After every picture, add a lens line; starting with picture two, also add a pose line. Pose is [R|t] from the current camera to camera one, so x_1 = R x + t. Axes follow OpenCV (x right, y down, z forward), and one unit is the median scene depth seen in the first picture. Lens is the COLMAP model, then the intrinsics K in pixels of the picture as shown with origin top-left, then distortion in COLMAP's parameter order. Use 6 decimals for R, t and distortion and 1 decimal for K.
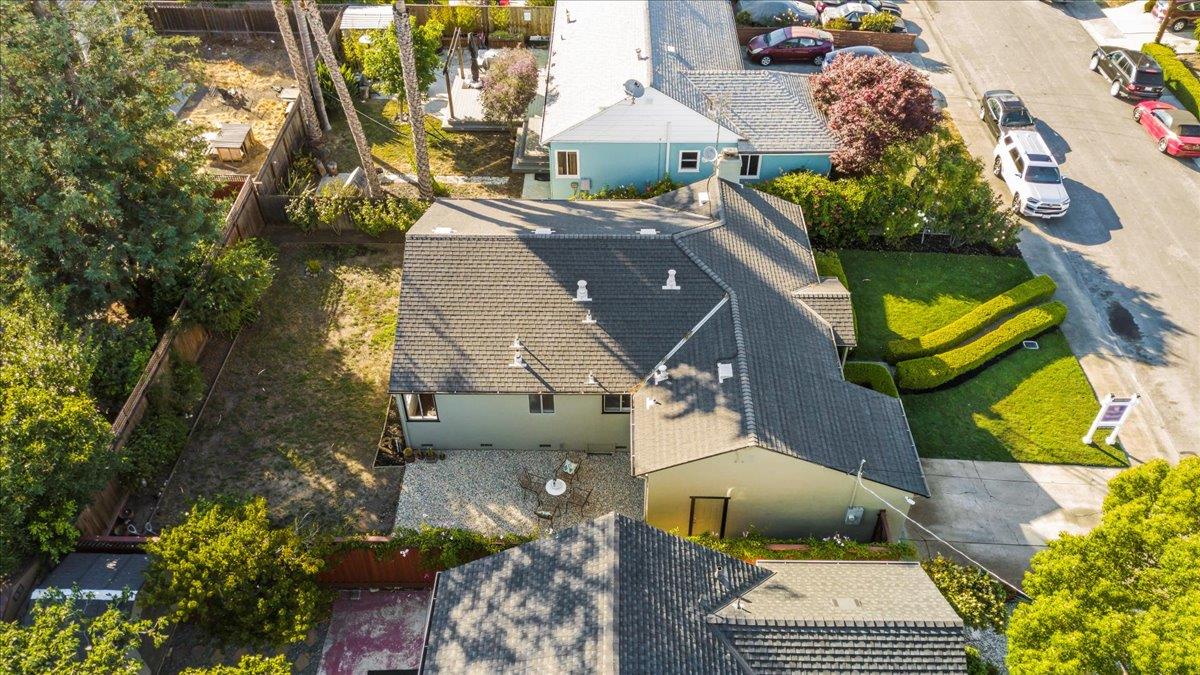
lens RADIAL K [[917.8, 0, 600.0], [0, 917.8, 337.5], [0, 0, 1]] dist [0.106727, -0.177427]
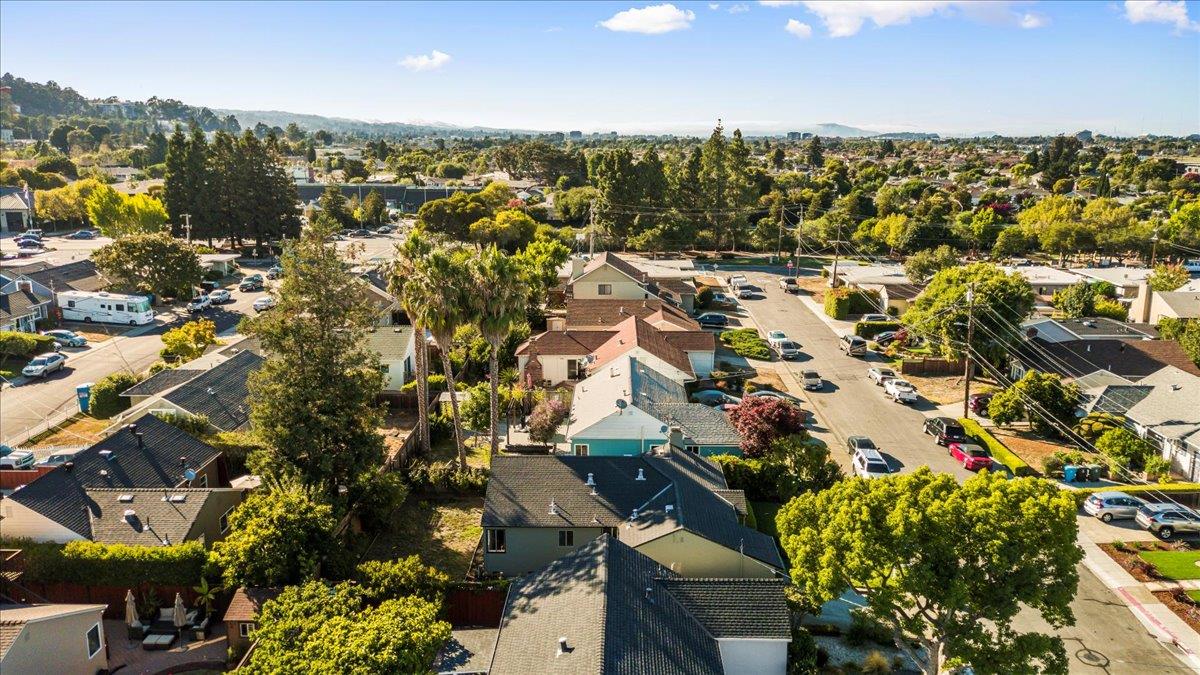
lens RADIAL K [[917.8, 0, 600.0], [0, 917.8, 337.5], [0, 0, 1]] dist [0.106727, -0.177427]
pose [[0.999959, 0.005283, -0.007392, 0.008723], [-0.008315, 0.859996, -0.510232, 0.498329], [0.003662, 0.510273, 0.860005, -0.541333]]
